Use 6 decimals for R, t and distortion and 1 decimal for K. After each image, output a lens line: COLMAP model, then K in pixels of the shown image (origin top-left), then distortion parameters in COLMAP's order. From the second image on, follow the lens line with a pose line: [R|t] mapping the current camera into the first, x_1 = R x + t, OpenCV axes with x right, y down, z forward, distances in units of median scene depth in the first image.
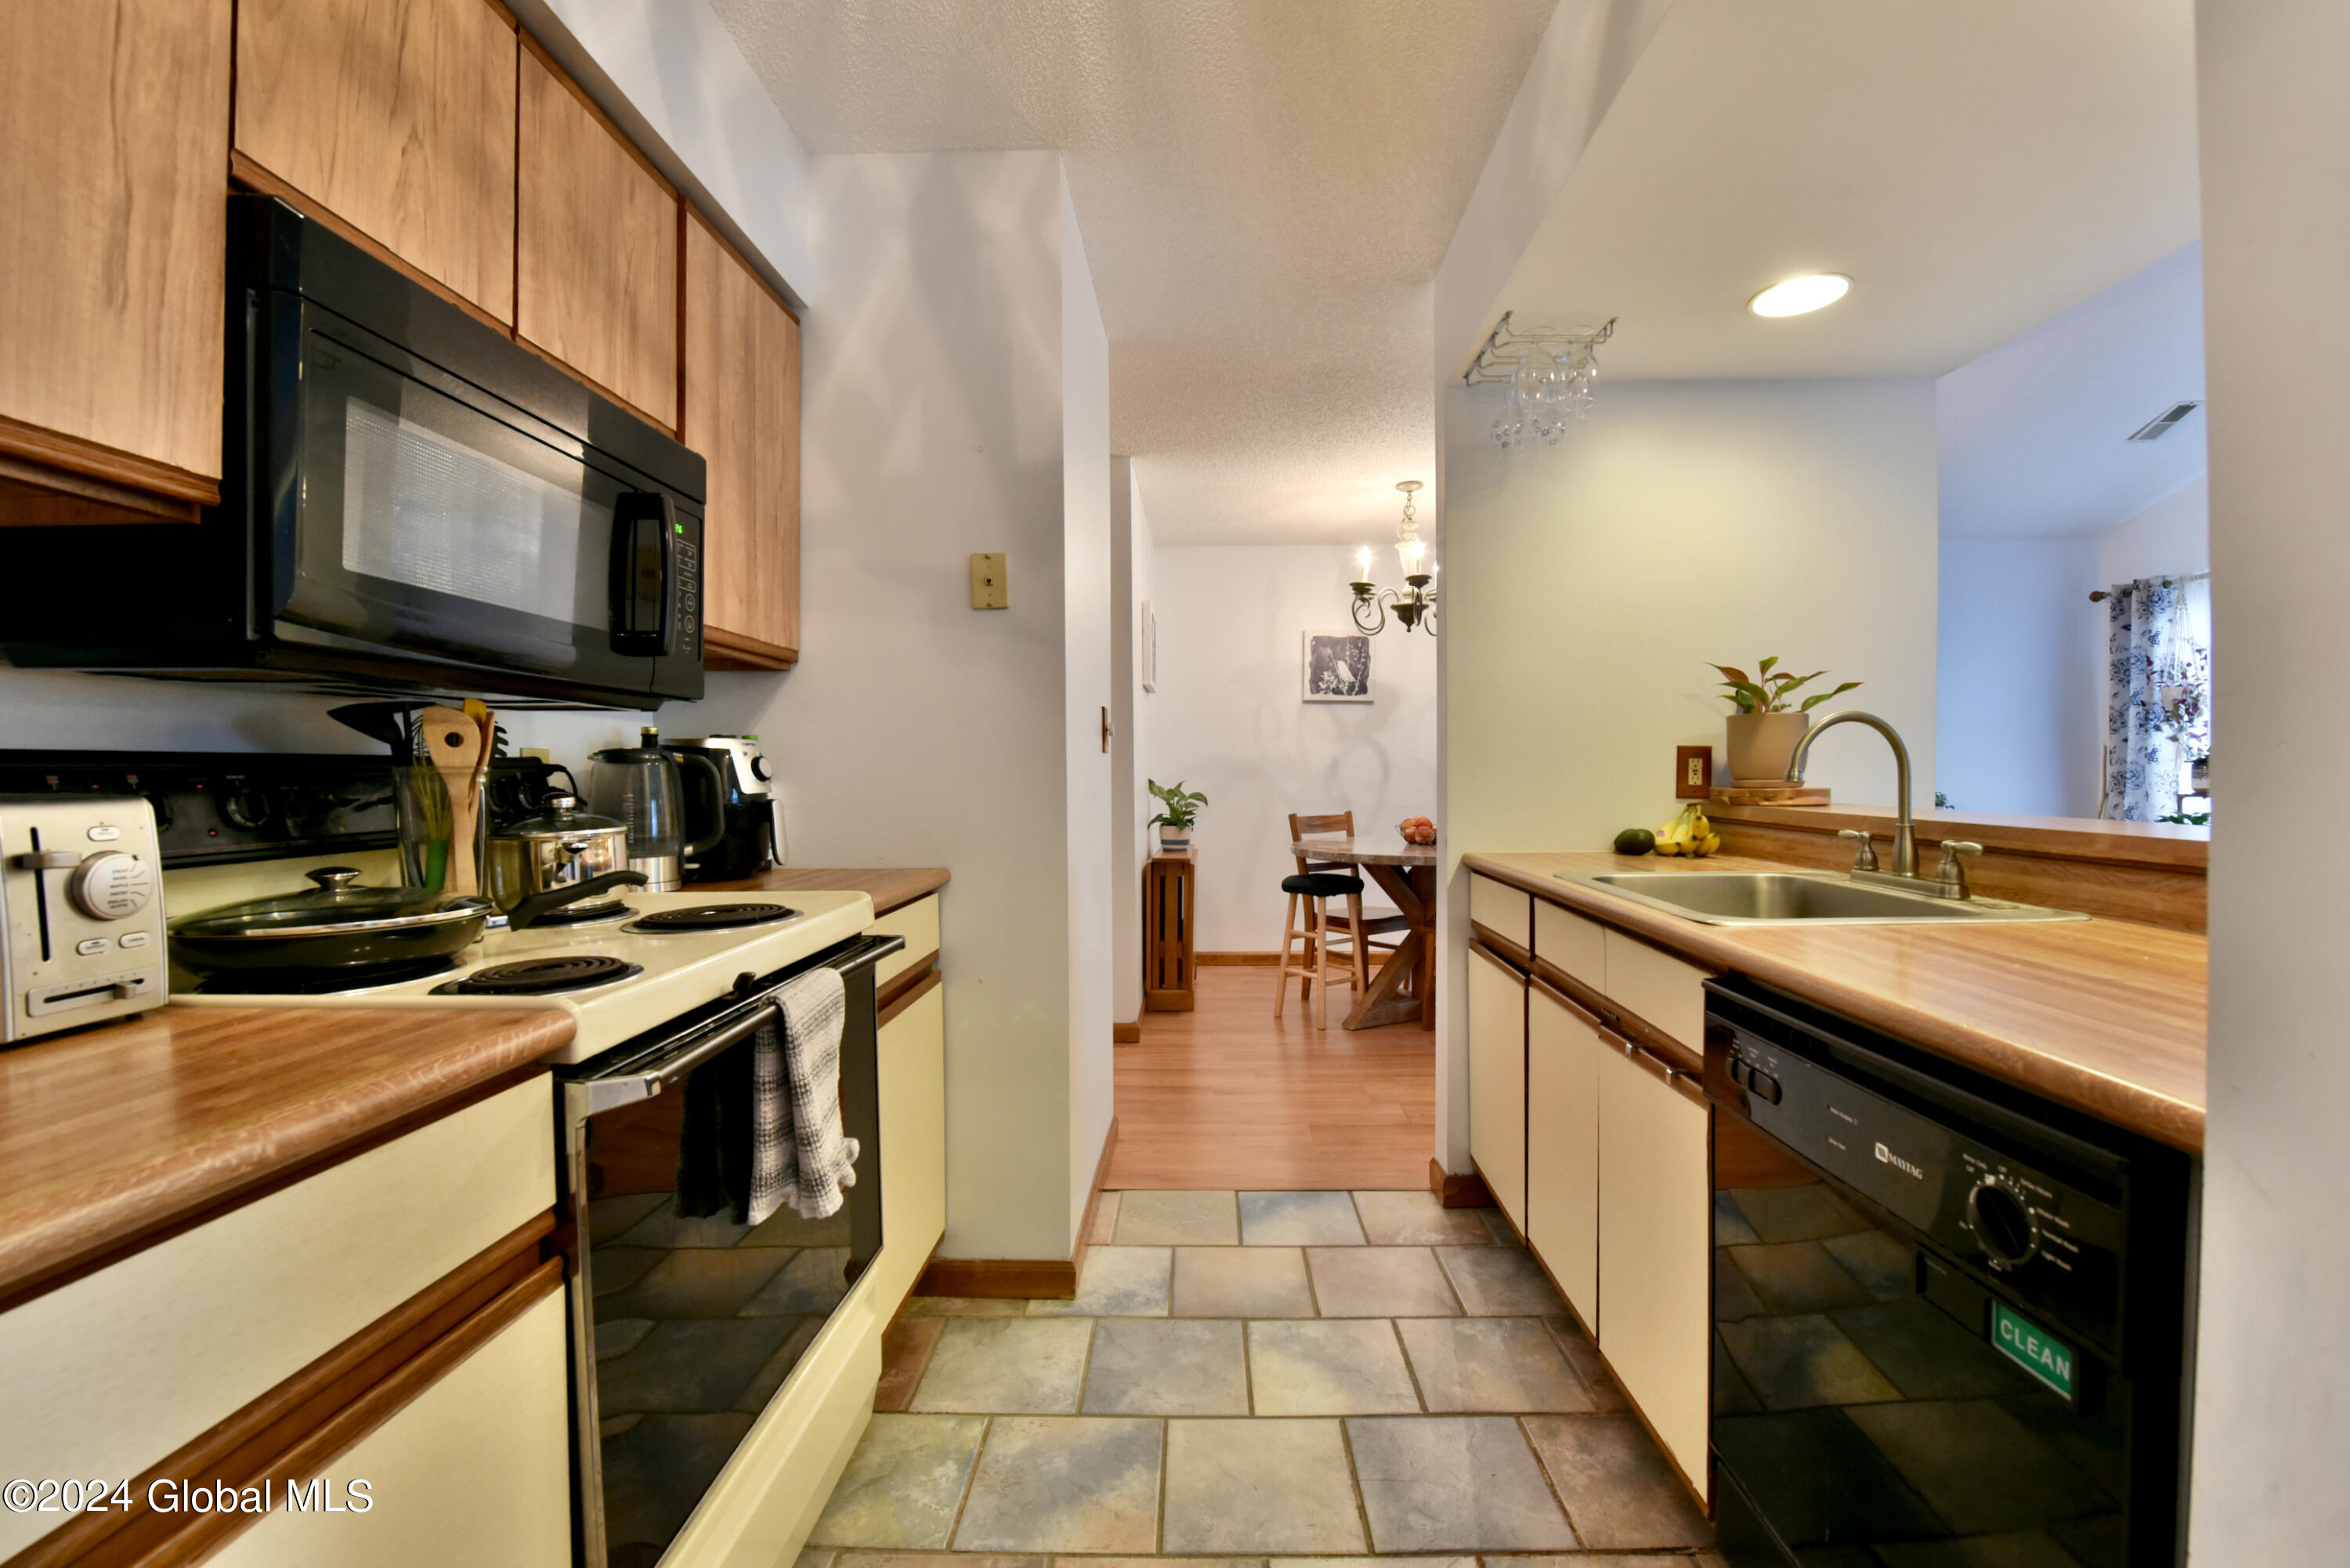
lens RADIAL K [[985.3, 0, 1208.8], [0, 985.3, 772.4], [0, 0, 1]] dist [-0.001046, -0.000278]
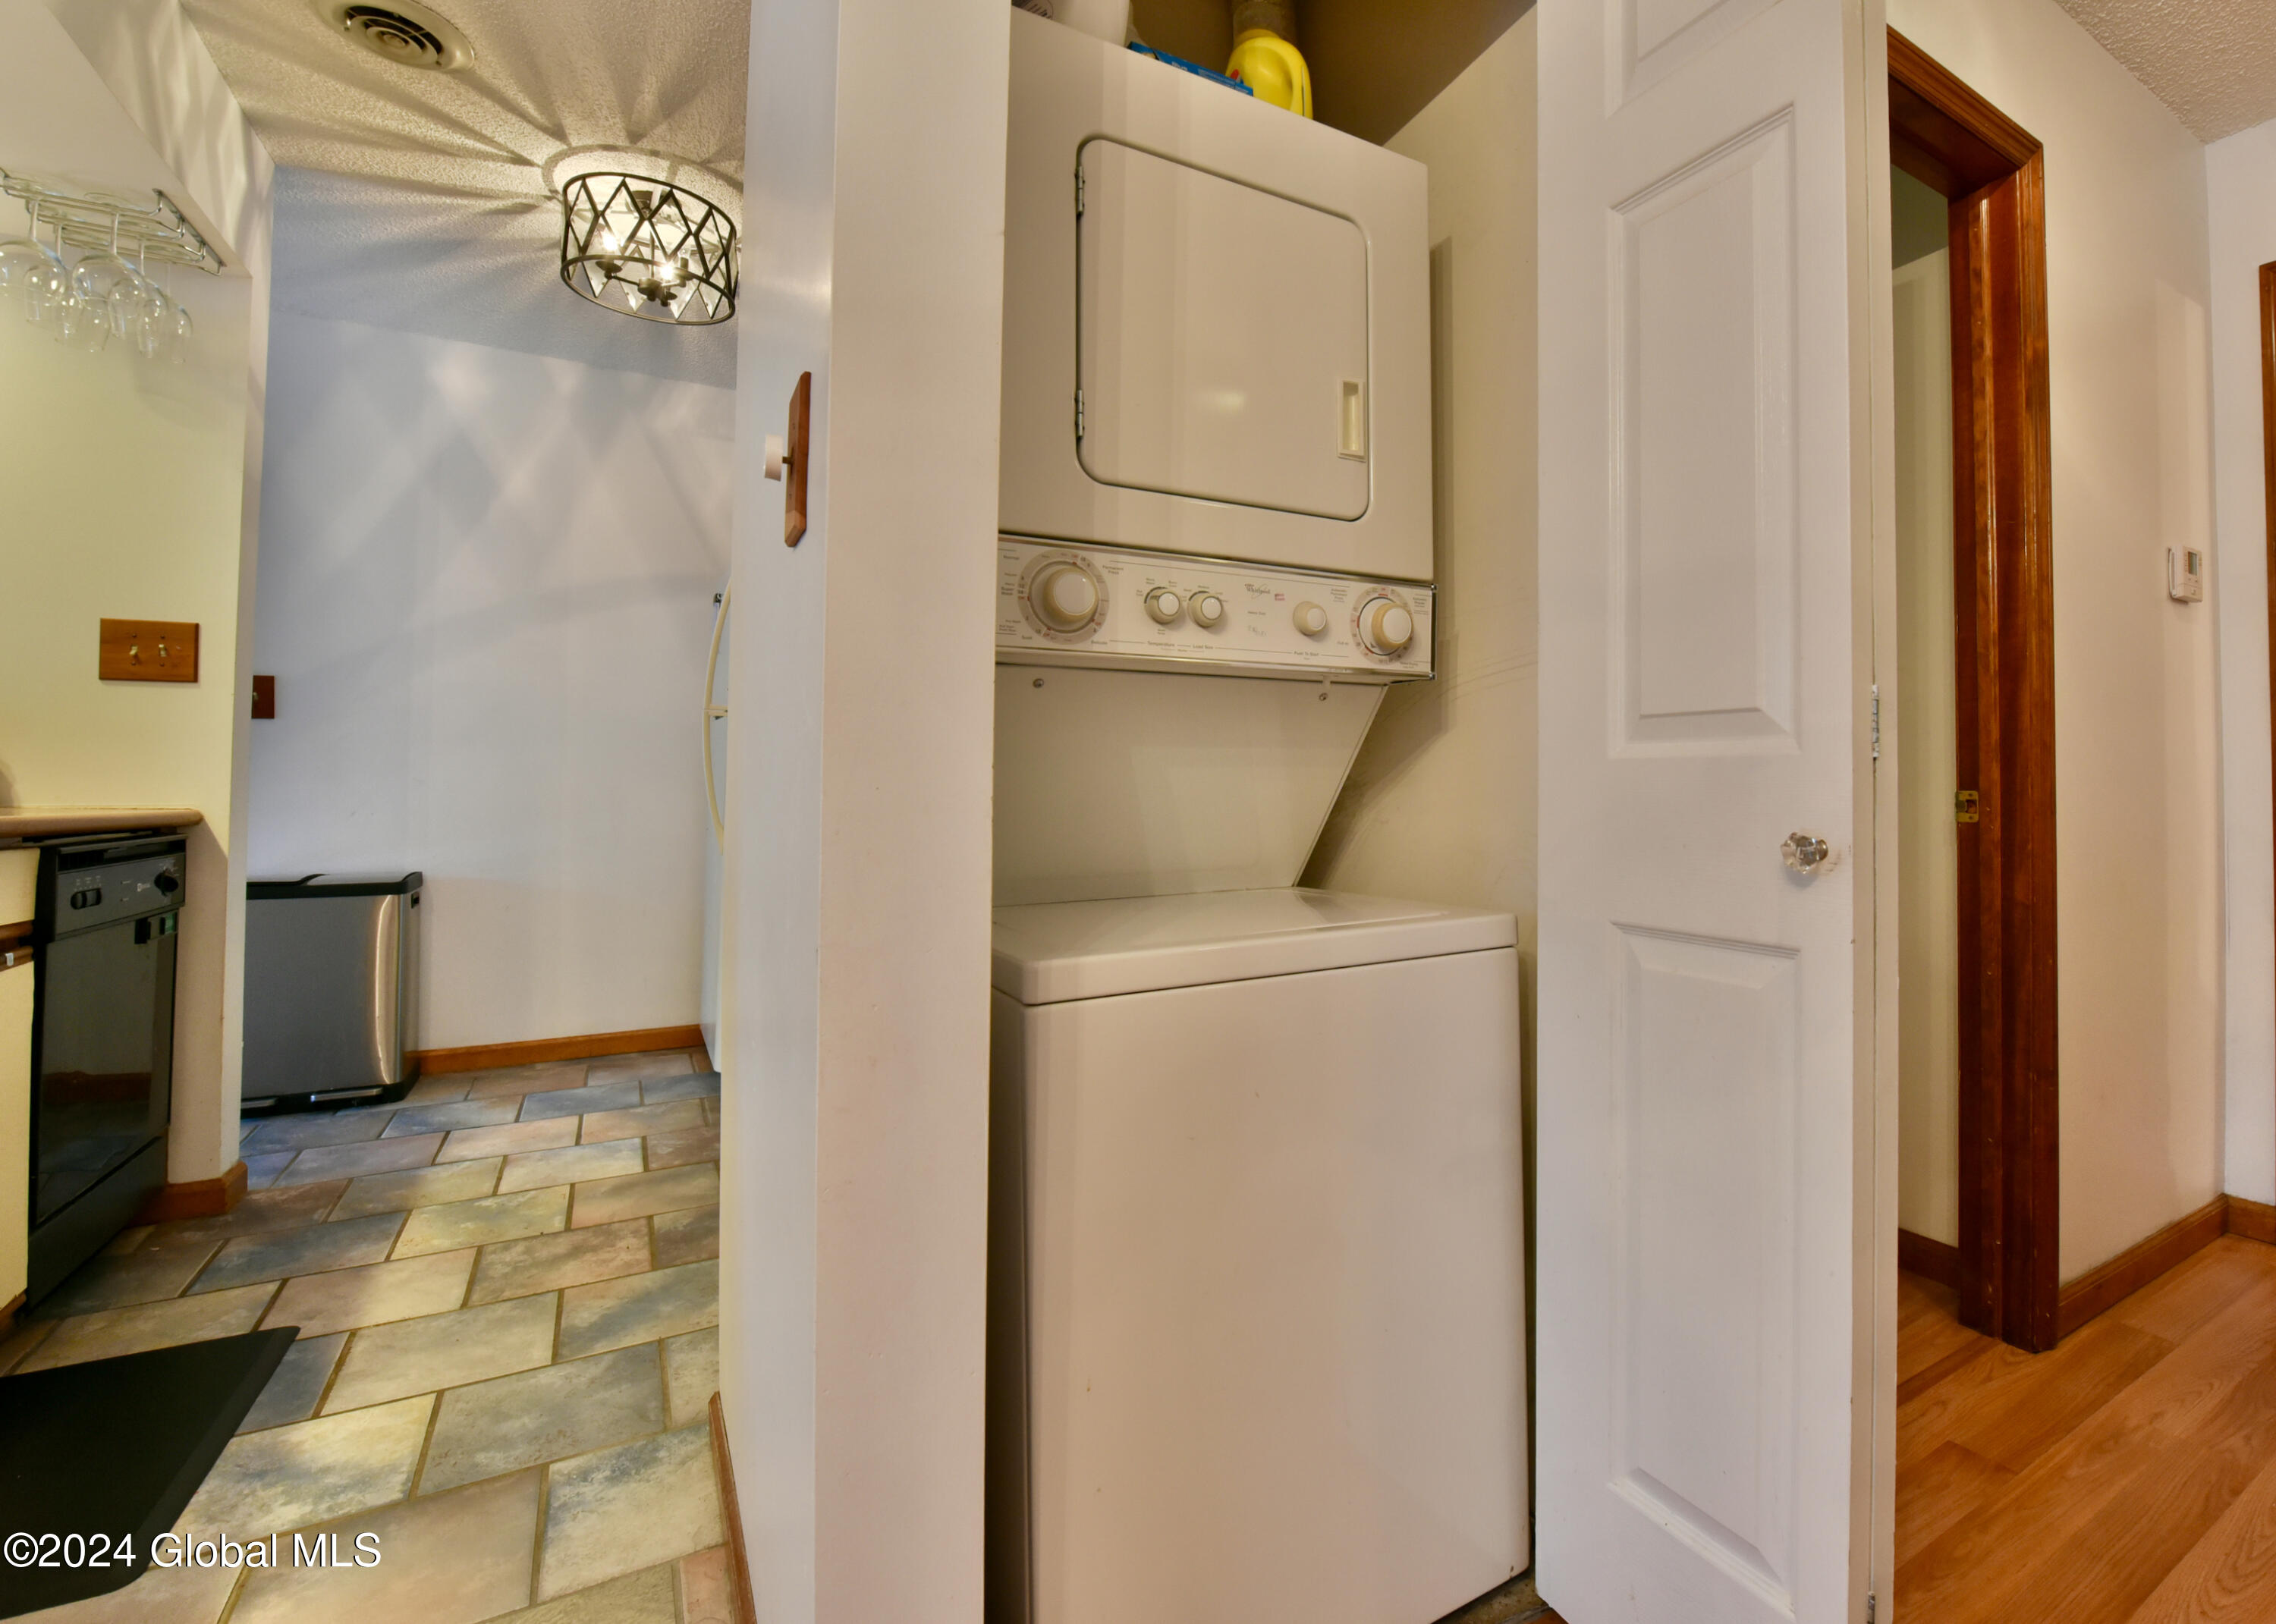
lens RADIAL K [[1043.3, 0, 1293.6], [0, 1043.3, 760.9], [0, 0, 1]] dist [-0.020192, -0.000456]
pose [[-0.843678, -0.015067, -0.536639, -0.037360], [-0.003940, 0.999753, -0.021875, 0.031398], [0.536836, -0.016341, -0.843529, 0.786828]]
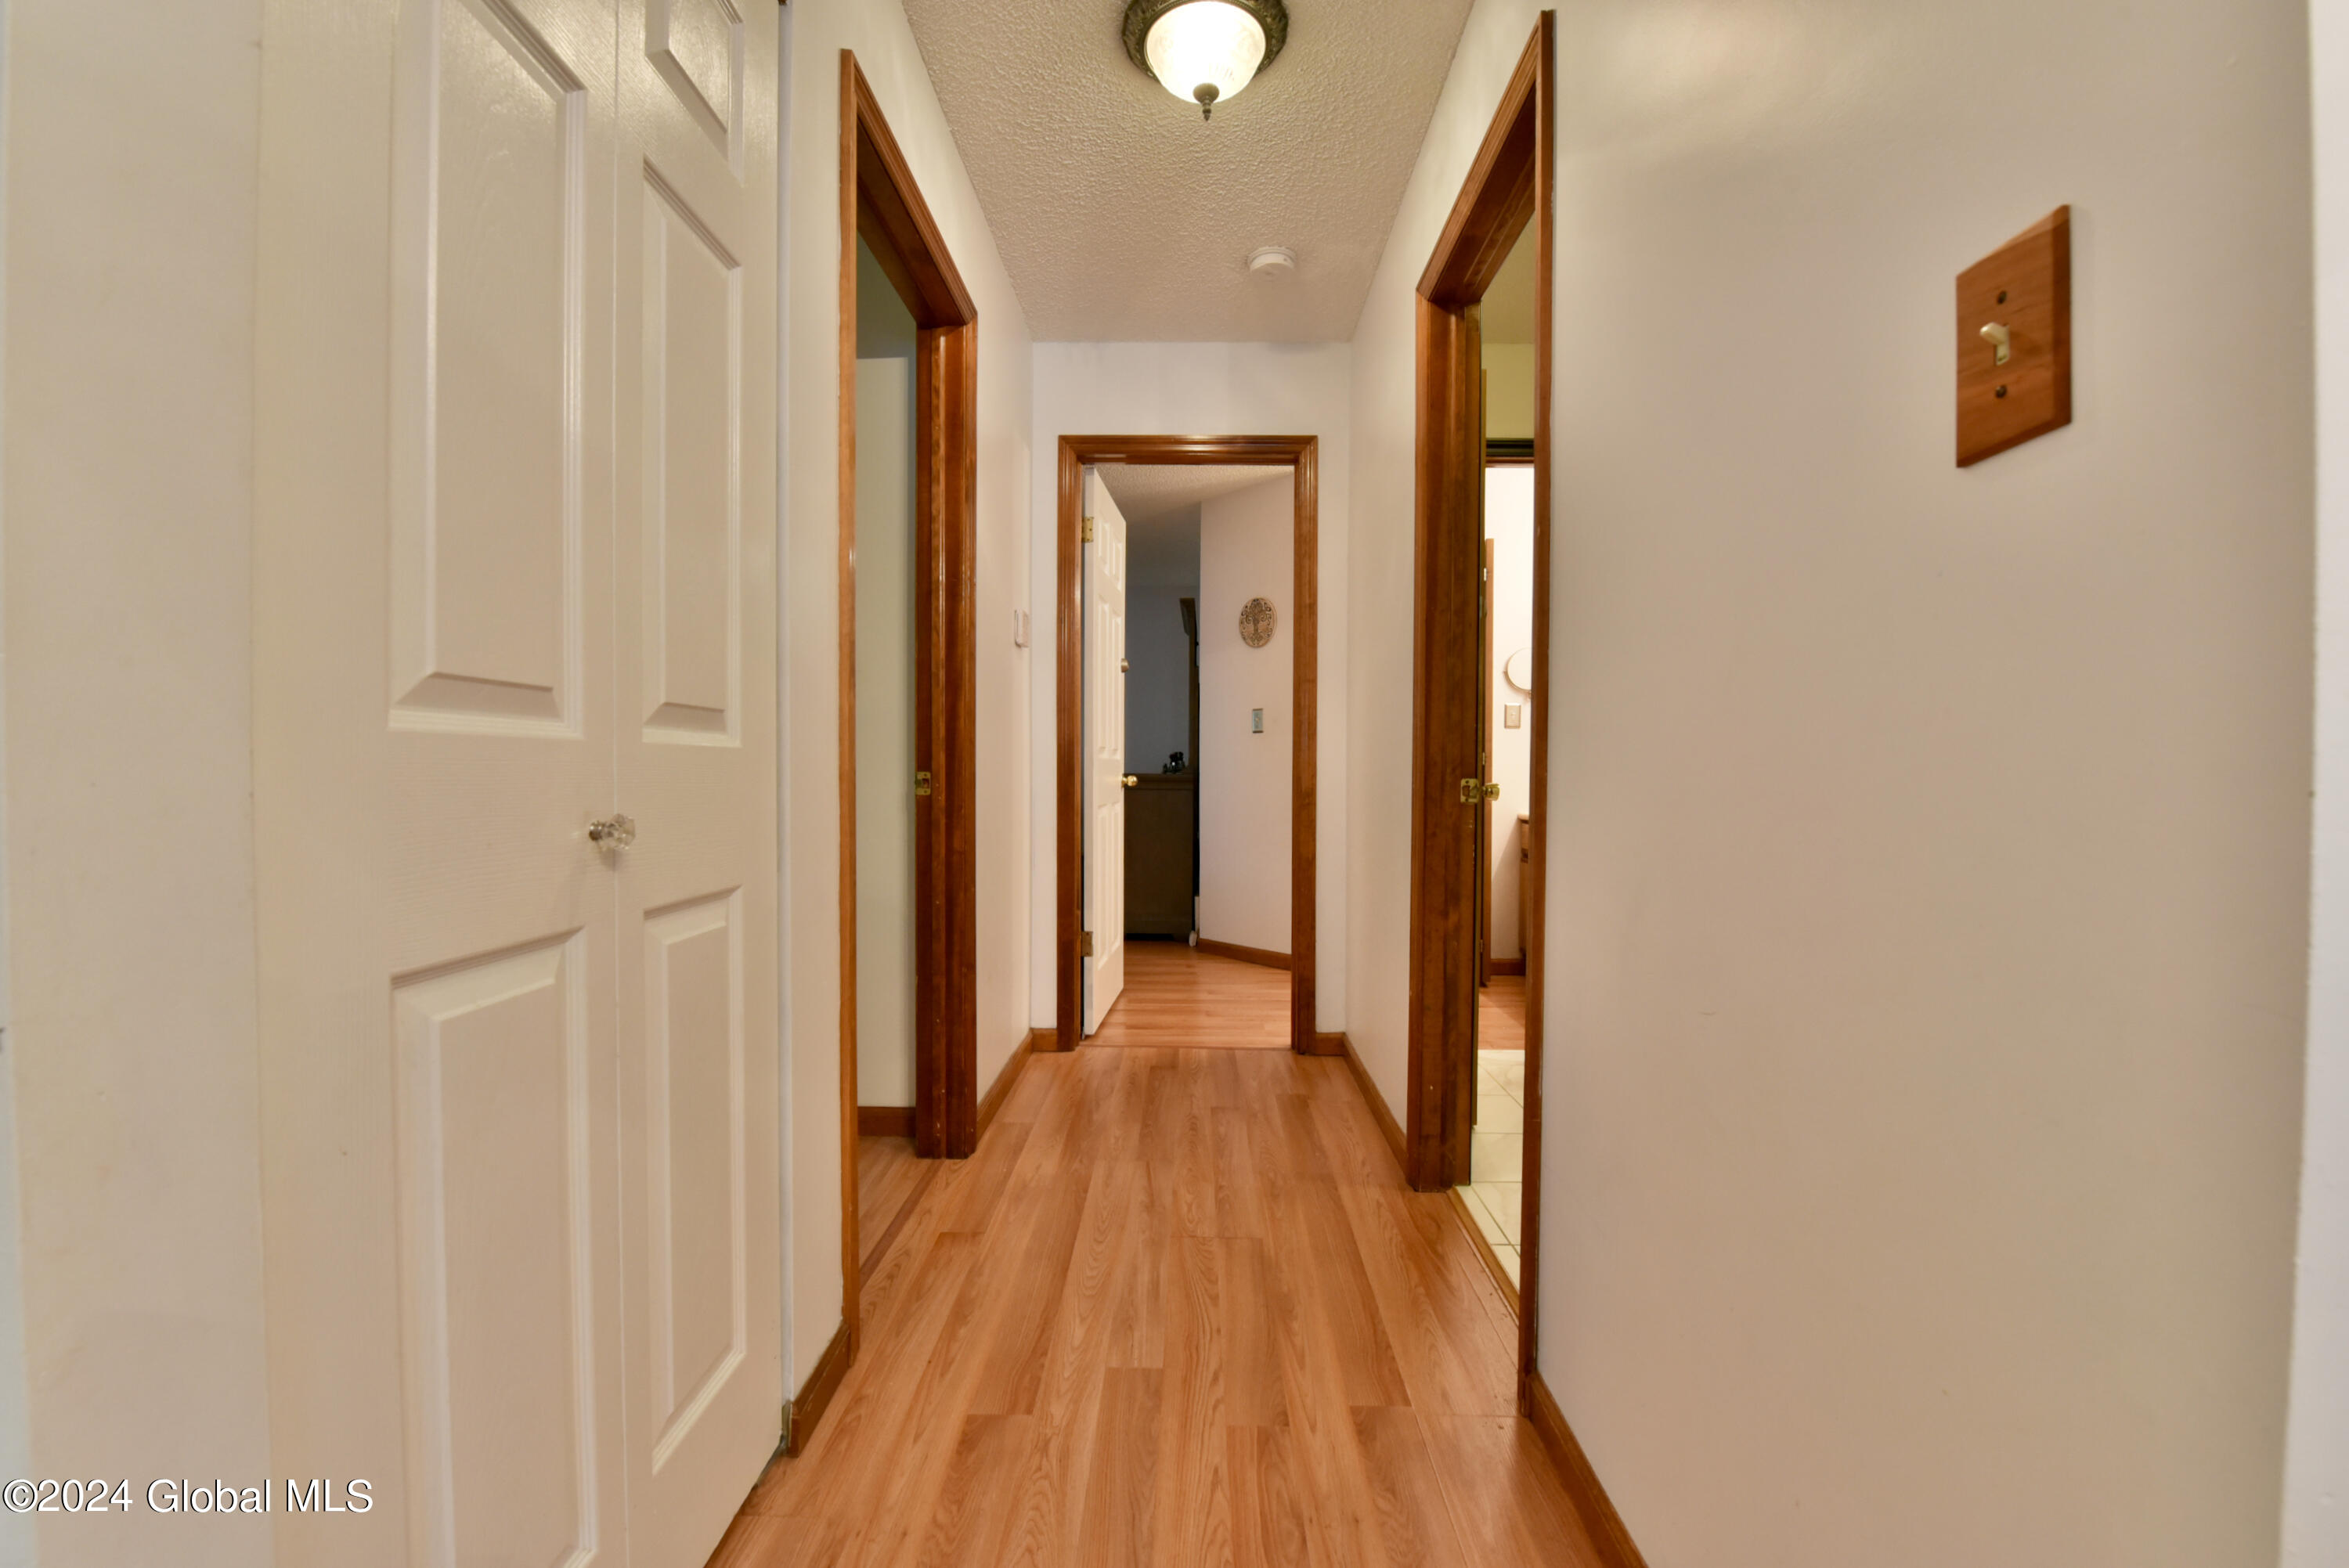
lens RADIAL K [[951.2, 0, 1166.6], [0, 951.2, 788.8], [0, 0, 1]] dist [-0.019255, -0.000773]
pose [[-0.035768, 0.024260, -0.999066, 0.024237], [-0.005393, 0.999686, 0.024469, 0.029136], [0.999346, 0.006263, -0.035626, 0.736335]]
